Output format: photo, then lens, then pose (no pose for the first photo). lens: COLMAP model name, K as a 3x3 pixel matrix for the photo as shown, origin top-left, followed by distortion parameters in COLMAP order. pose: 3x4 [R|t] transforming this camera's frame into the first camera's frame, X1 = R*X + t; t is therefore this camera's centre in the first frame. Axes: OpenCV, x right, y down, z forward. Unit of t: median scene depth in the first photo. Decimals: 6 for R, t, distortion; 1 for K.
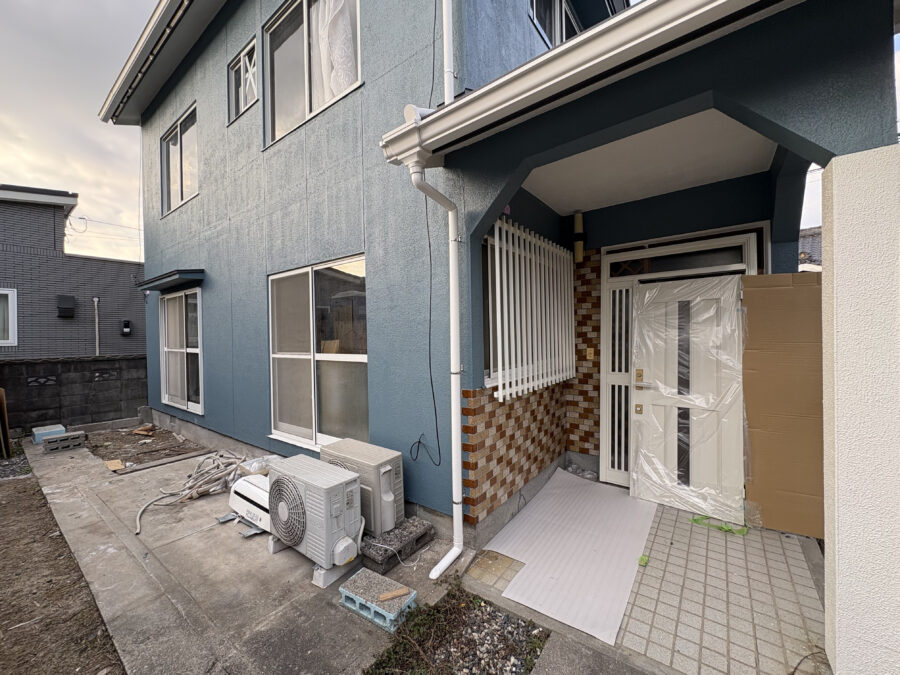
lens RADIAL K [[354.1, 0, 451.8], [0, 354.1, 337.7], [0, 0, 1]] dist [-0.008824, 0.000740]
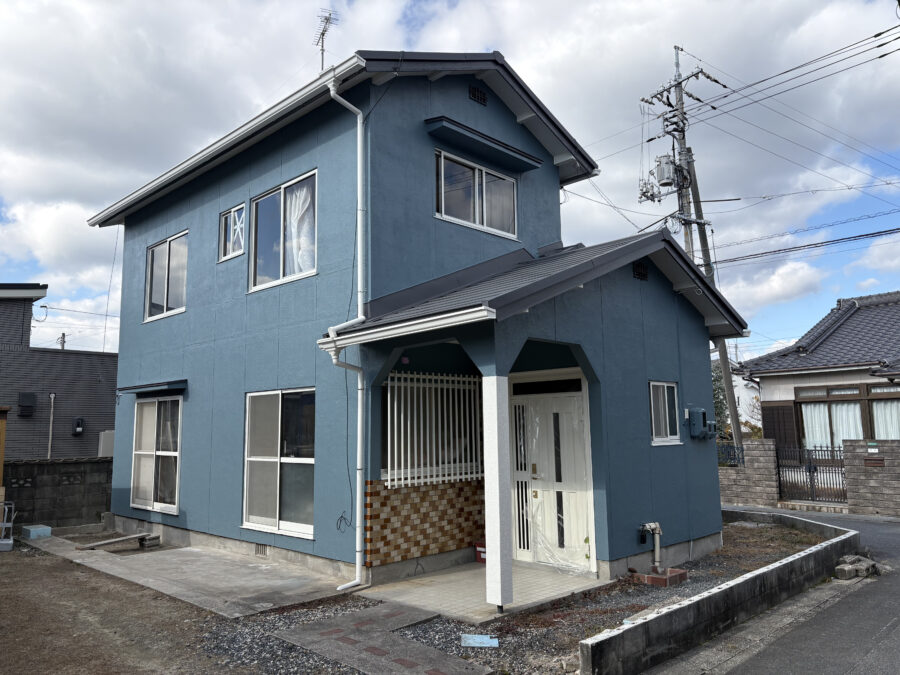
lens RADIAL K [[680.9, 0, 448.0], [0, 680.9, 338.8], [0, 0, 1]] dist [0.013501, -0.005233]
pose [[0.990219, -0.011857, -0.139016, 0.514254], [-0.007184, 0.990728, -0.135673, -0.045496], [0.139335, 0.135345, 0.980952, -1.270137]]
